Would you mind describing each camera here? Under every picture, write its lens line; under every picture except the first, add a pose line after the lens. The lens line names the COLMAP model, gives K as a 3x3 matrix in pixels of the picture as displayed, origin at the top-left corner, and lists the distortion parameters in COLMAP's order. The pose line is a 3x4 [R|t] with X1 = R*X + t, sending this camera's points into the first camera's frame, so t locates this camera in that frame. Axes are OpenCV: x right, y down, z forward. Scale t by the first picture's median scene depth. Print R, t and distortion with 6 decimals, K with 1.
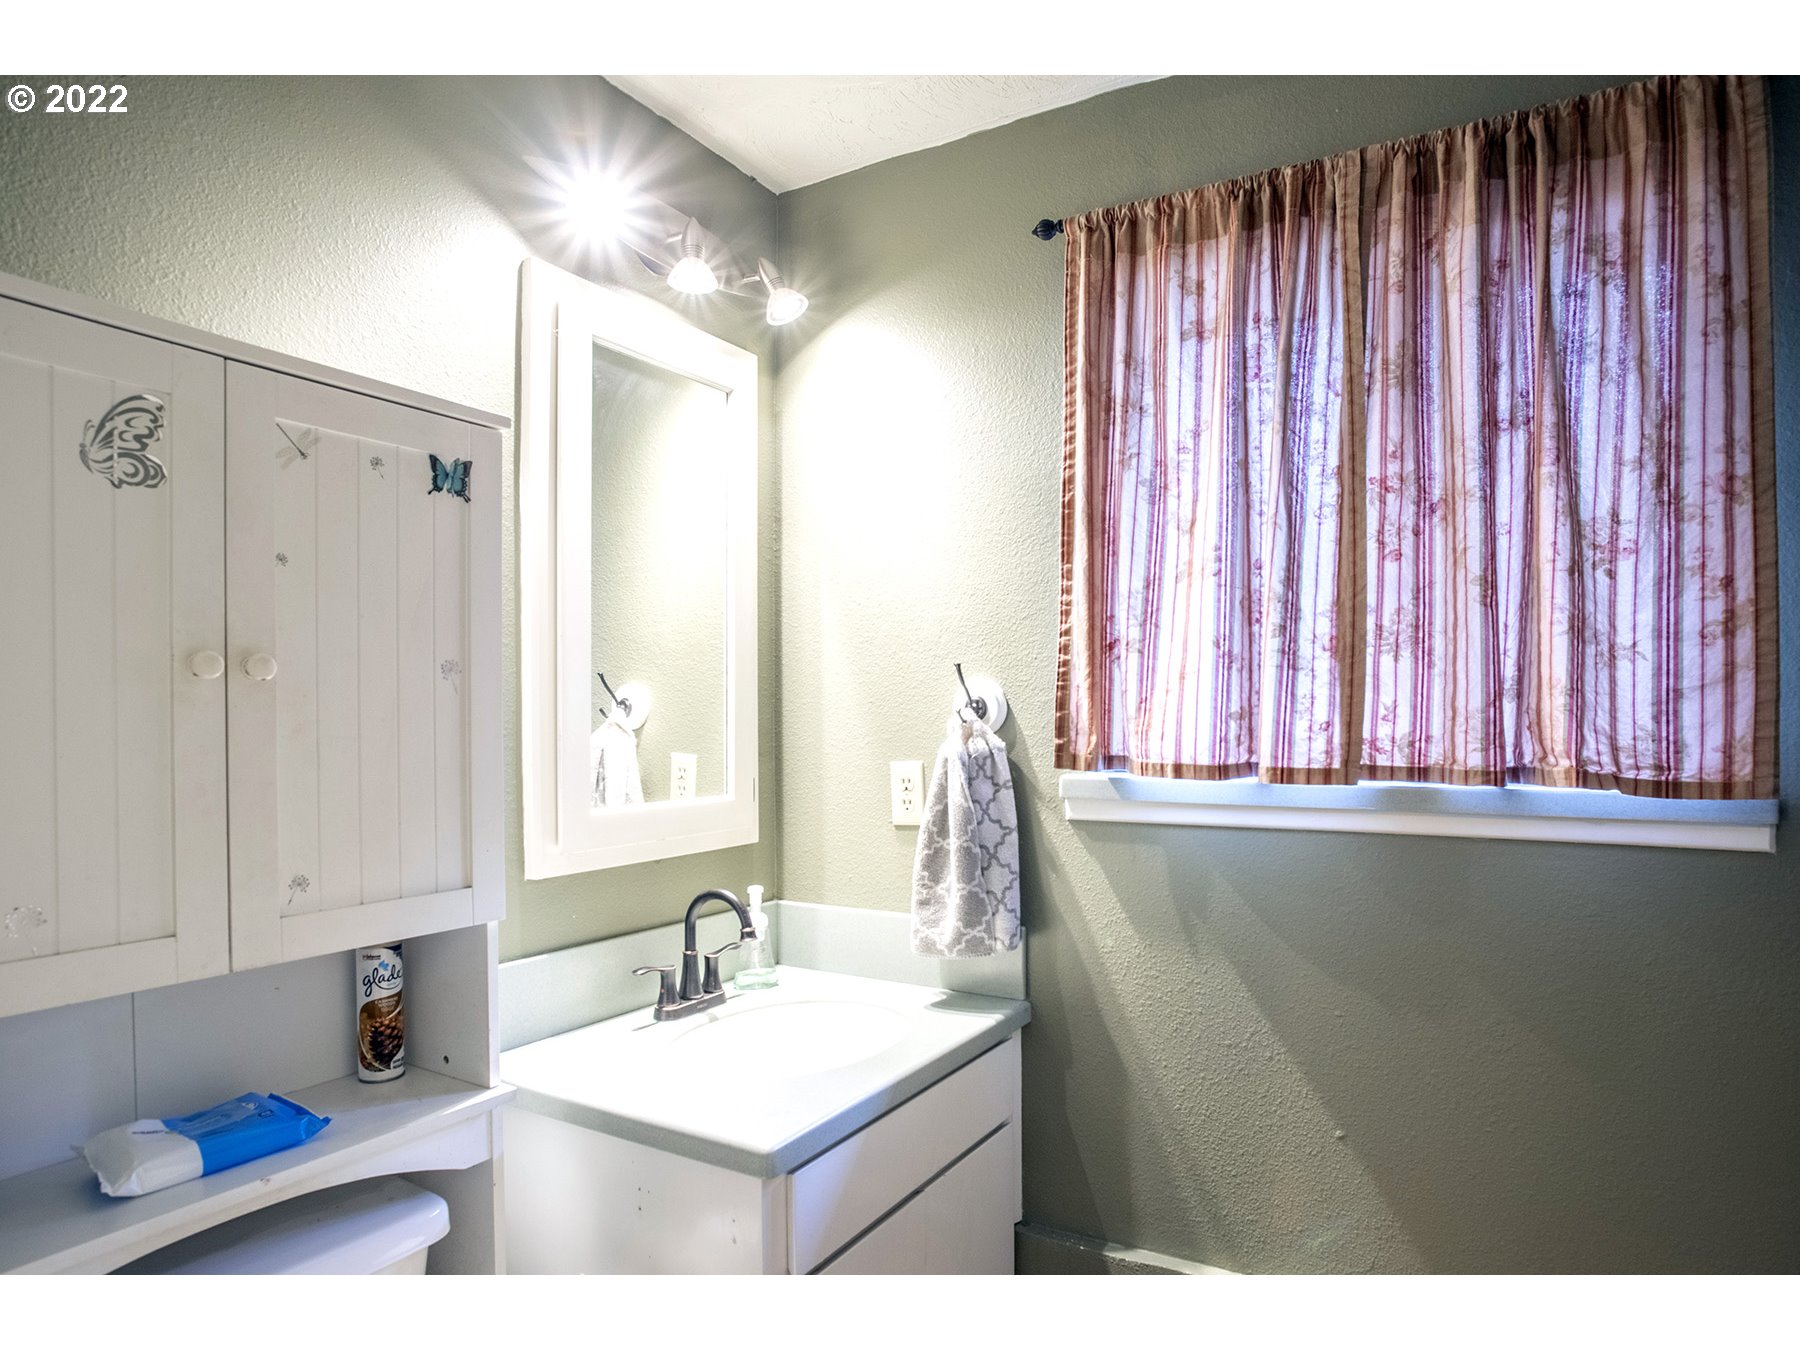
lens RADIAL K [[895.8, 0, 910.5], [0, 895.8, 680.5], [0, 0, 1]] dist [0.000220, 0.000588]
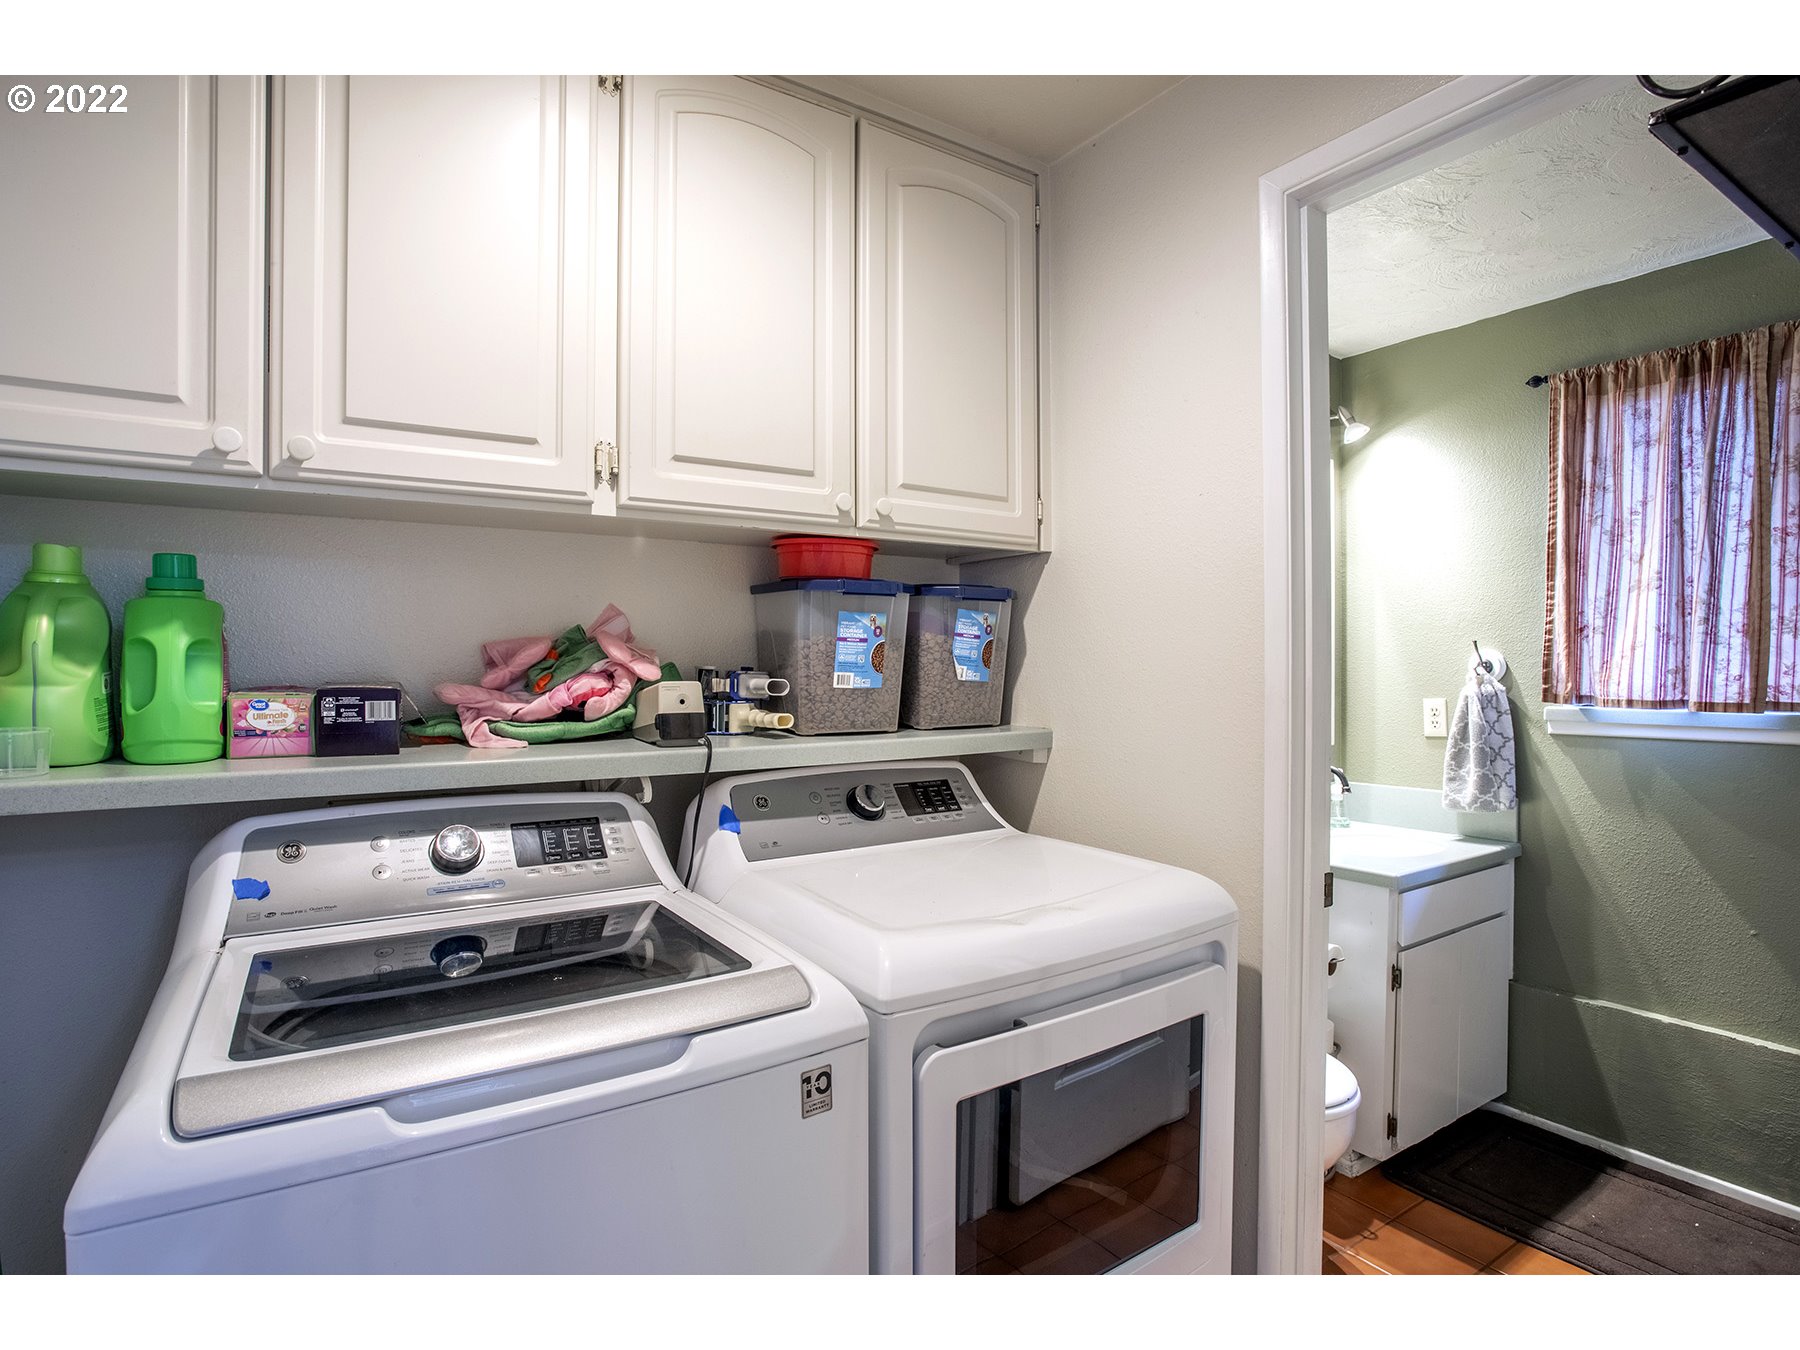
lens RADIAL K [[940.5, 0, 896.4], [0, 940.5, 657.3], [0, 0, 1]] dist [-0.030915, 0.023633]
pose [[0.929273, -0.003489, -0.369378, -0.335102], [0.012126, 0.999705, 0.021064, -0.040438], [0.369196, -0.024053, 0.929040, -1.129246]]
